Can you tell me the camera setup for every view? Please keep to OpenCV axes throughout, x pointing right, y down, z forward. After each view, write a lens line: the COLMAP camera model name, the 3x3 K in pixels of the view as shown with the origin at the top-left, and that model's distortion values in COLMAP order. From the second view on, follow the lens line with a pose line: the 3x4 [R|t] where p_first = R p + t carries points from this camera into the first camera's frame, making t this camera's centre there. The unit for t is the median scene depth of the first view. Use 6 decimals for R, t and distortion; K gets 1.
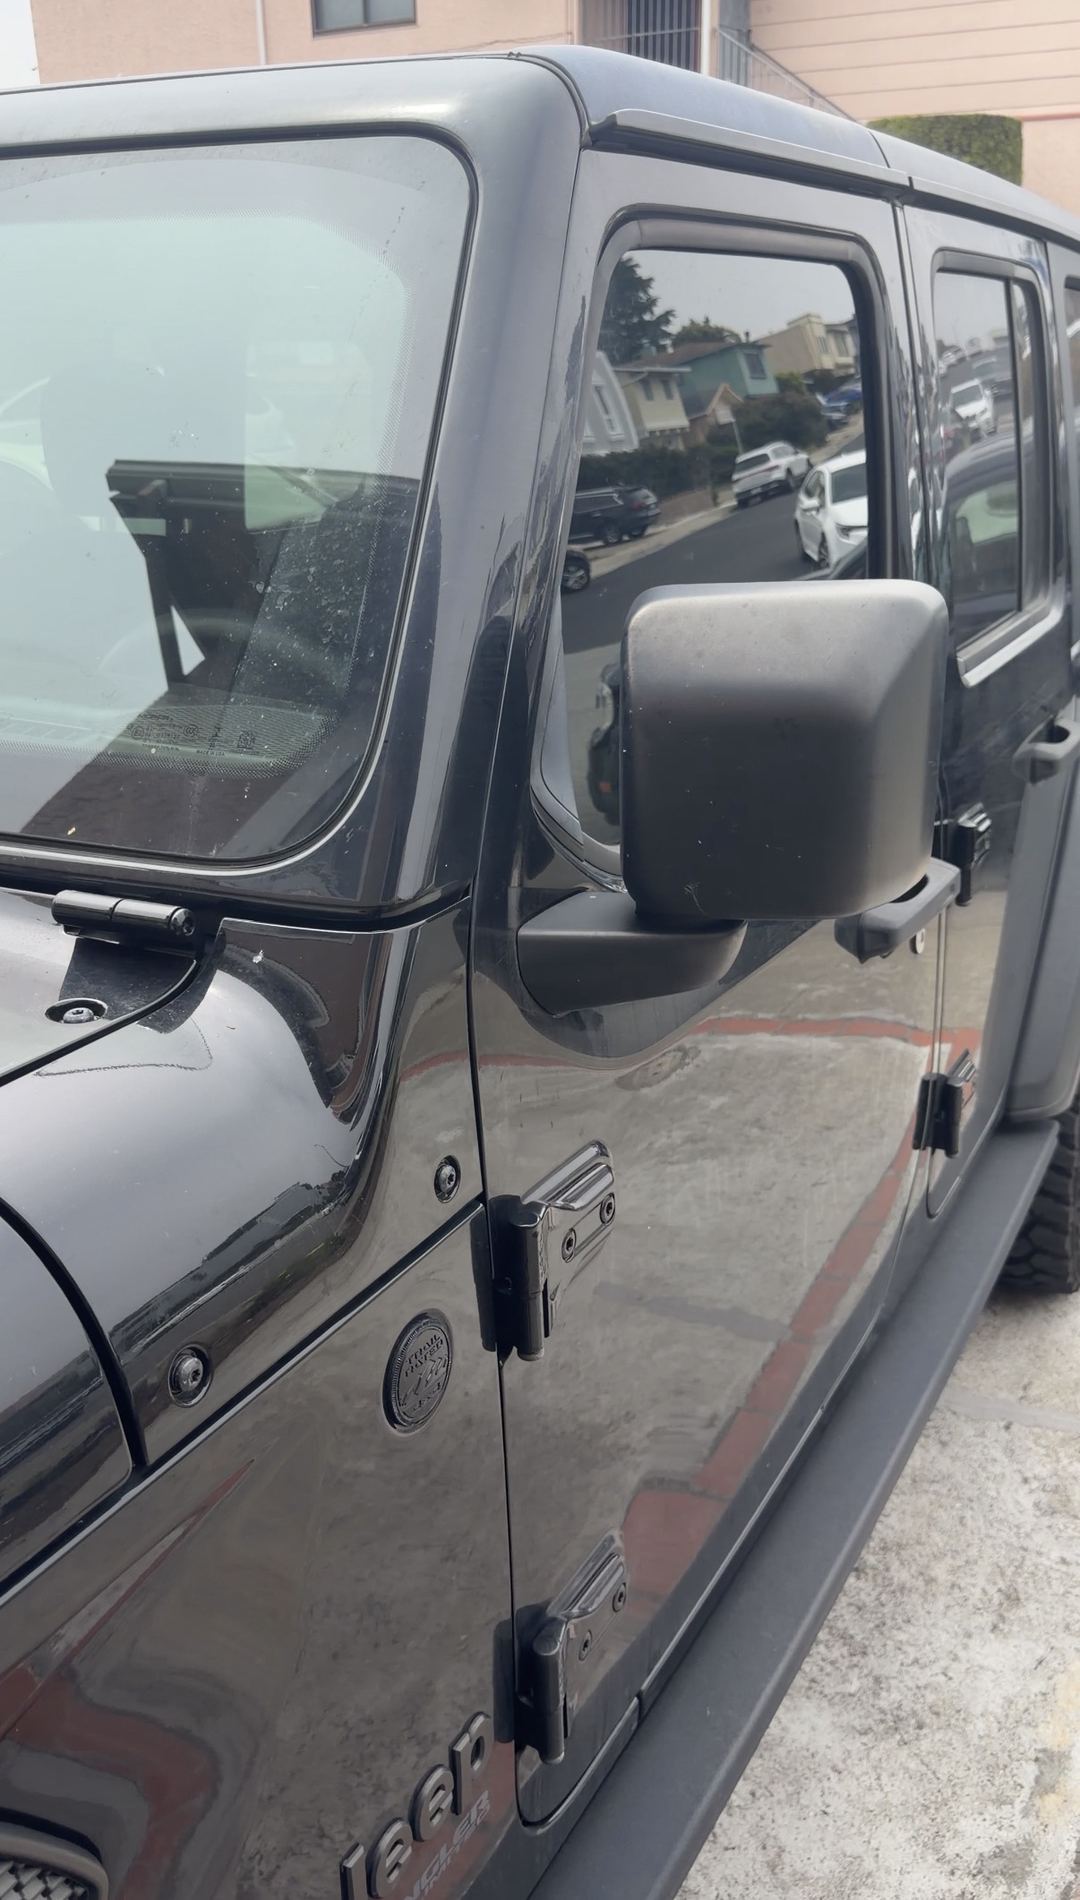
lens RADIAL K [[1592.3, 0, 540.0], [0, 1592.3, 950.0], [0, 0, 1]] dist [-0.049125, 0.037902]
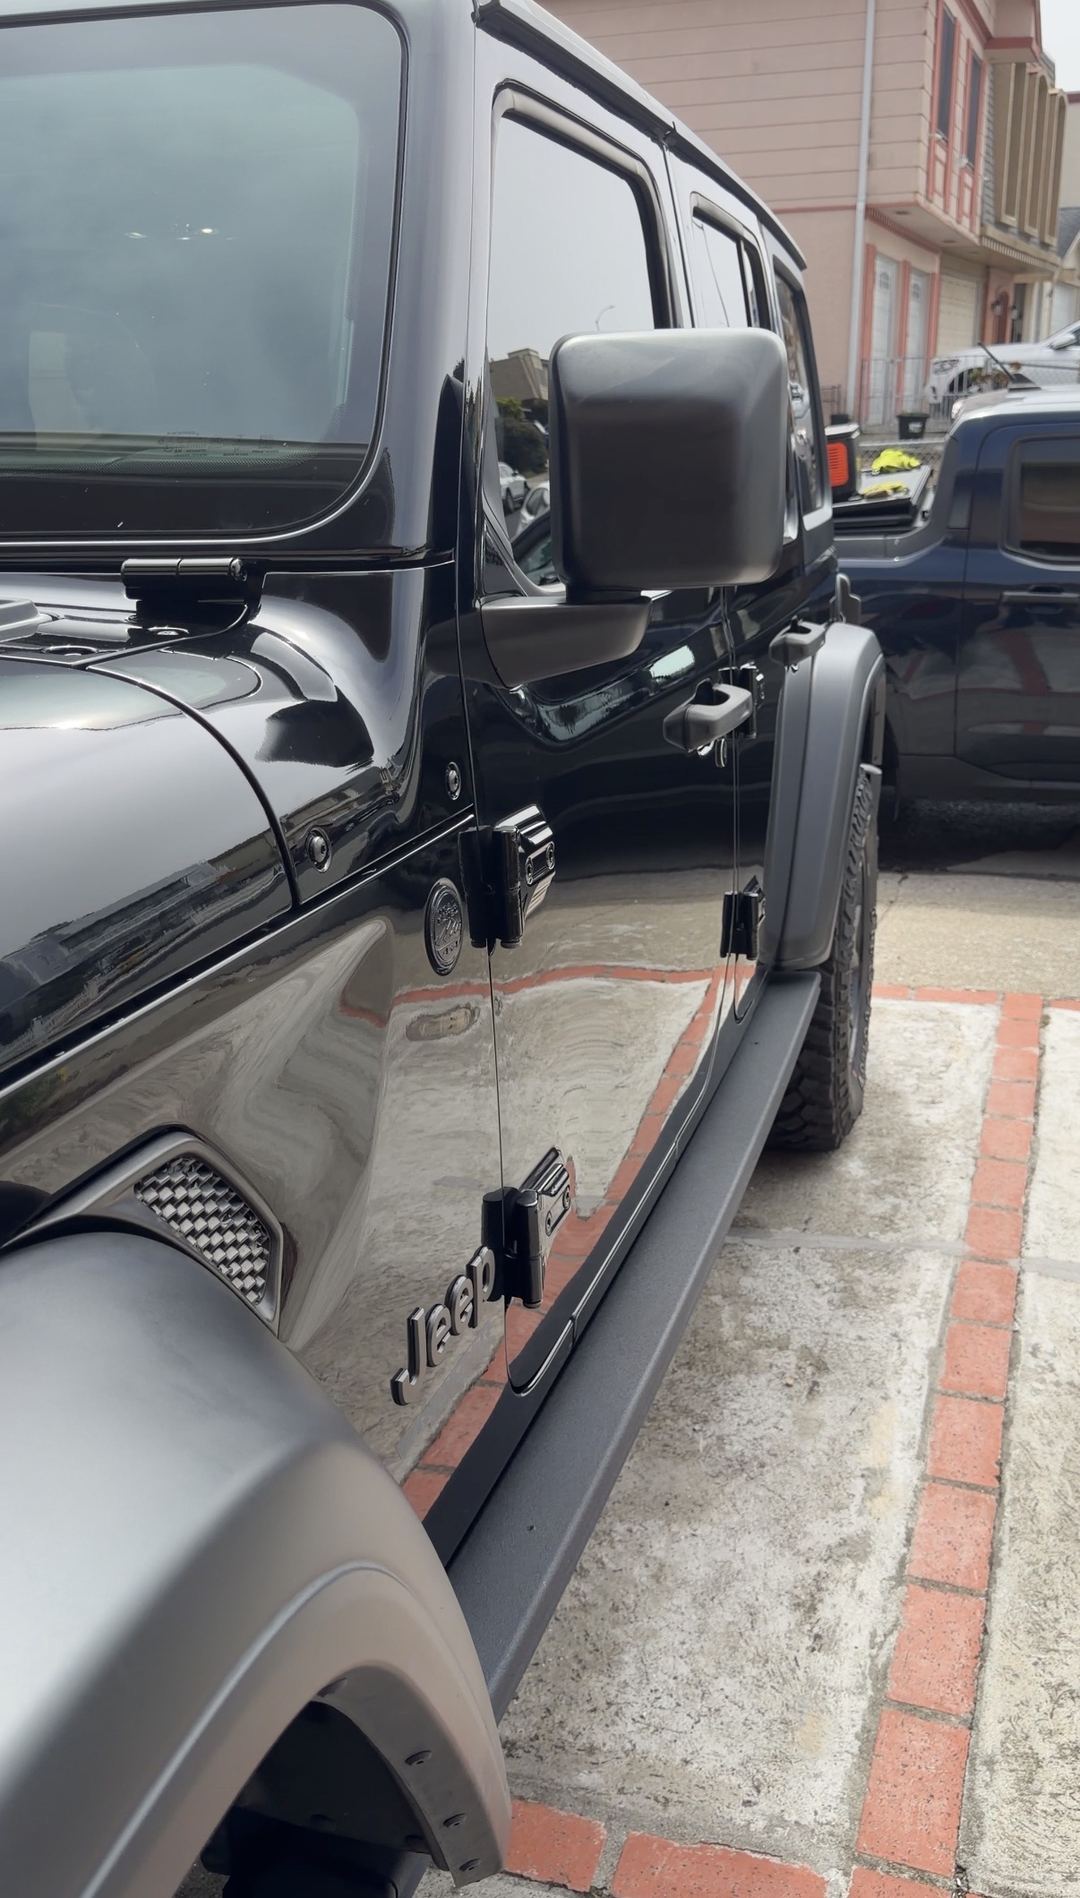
lens RADIAL K [[1581.7, 0, 563.4], [0, 1581.7, 972.7], [0, 0, 1]] dist [0.130653, -0.321410]
pose [[0.976280, -0.054392, 0.209568, -0.118241], [0.066585, 0.996448, -0.051563, 0.176472], [-0.206019, 0.064294, 0.976433, -0.123972]]
